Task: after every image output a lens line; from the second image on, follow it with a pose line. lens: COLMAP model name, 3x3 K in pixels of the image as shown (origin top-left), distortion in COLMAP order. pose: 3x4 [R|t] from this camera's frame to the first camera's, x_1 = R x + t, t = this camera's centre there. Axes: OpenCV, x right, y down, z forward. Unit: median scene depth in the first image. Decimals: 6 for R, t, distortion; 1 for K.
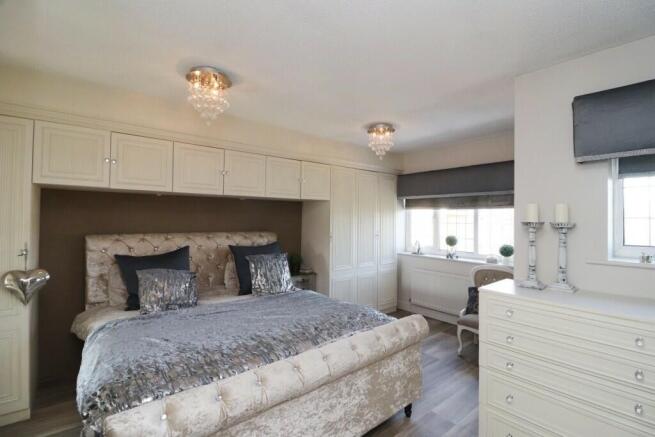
lens RADIAL K [[306.3, 0, 332.6], [0, 306.3, 217.0], [0, 0, 1]] dist [-0.009589, -0.000962]
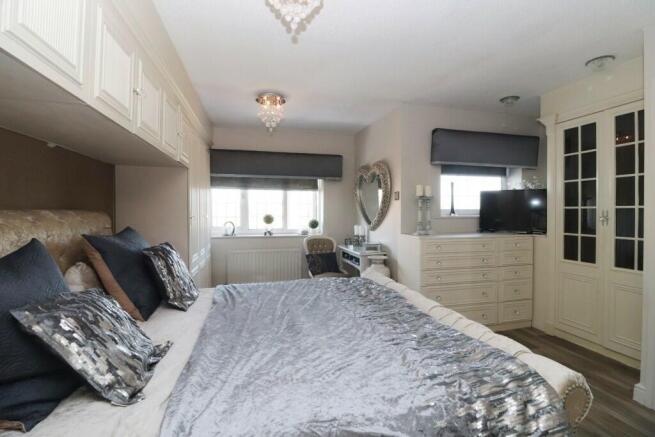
lens RADIAL K [[306.3, 0, 329.2], [0, 306.3, 215.9], [0, 0, 1]] dist [-0.009589, -0.000962]
pose [[0.424189, -0.016472, 0.905424, -0.511637], [-0.003544, 0.999797, 0.019850, 0.045332], [-0.905567, -0.011629, 0.424045, 0.354679]]
